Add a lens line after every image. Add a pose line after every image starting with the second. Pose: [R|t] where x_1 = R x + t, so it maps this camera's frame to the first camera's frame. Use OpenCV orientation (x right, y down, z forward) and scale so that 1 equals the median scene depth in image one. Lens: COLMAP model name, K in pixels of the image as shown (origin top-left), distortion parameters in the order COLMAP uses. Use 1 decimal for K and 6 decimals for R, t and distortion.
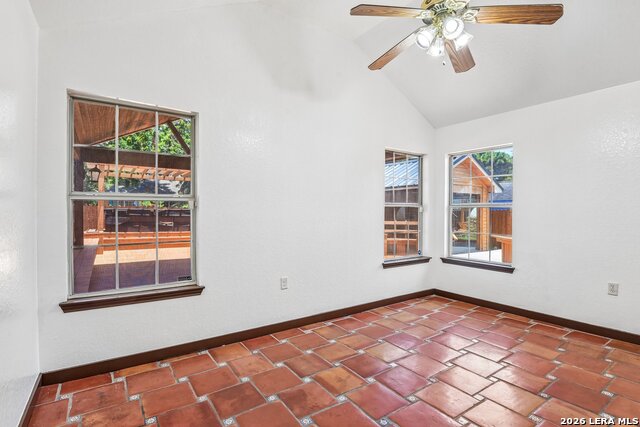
lens RADIAL K [[307.3, 0, 317.3], [0, 307.3, 214.5], [0, 0, 1]] dist [-0.010892, -0.005902]
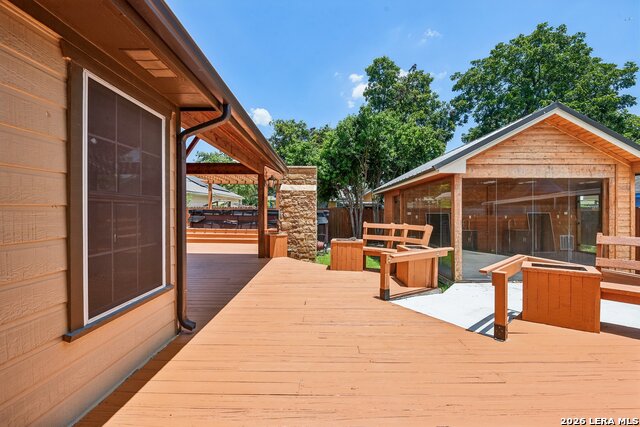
lens RADIAL K [[297.3, 0, 321.0], [0, 297.3, 210.8], [0, 0, 1]] dist [-0.016392, -0.002175]
pose [[0.812693, -0.004321, -0.582675, 1.300063], [-0.001603, 0.999952, -0.009651, -0.004057], [0.582689, 0.008777, 0.812648, 0.839985]]
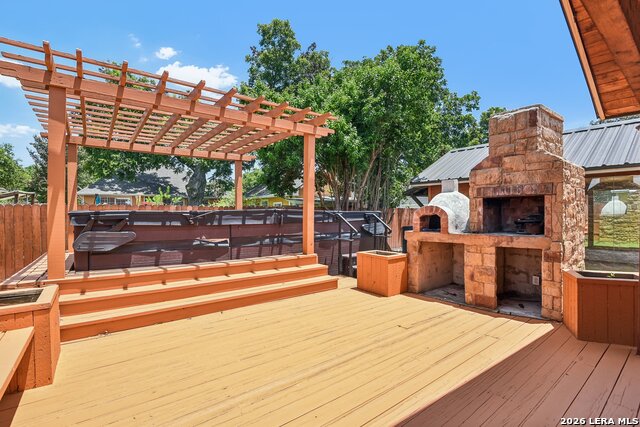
lens RADIAL K [[297.3, 0, 318.9], [0, 297.3, 216.2], [0, 0, 1]] dist [-0.016392, -0.002175]
pose [[0.998947, -0.011469, 0.044420, -1.071260], [0.010876, 0.999849, 0.013581, -0.037146], [-0.044569, -0.013084, 0.998921, 1.653480]]
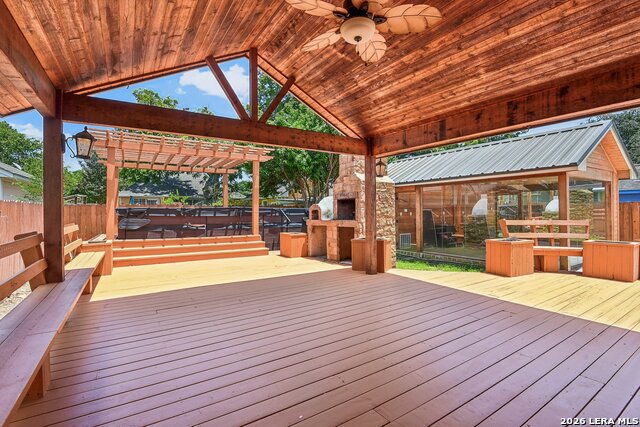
lens RADIAL K [[297.3, 0, 320.6], [0, 297.3, 211.7], [0, 0, 1]] dist [-0.016392, -0.002175]
pose [[0.999412, -0.012823, -0.031791, -0.481379], [0.012859, 0.999917, 0.000959, -0.009343], [0.031776, -0.001367, 0.999494, 0.810417]]
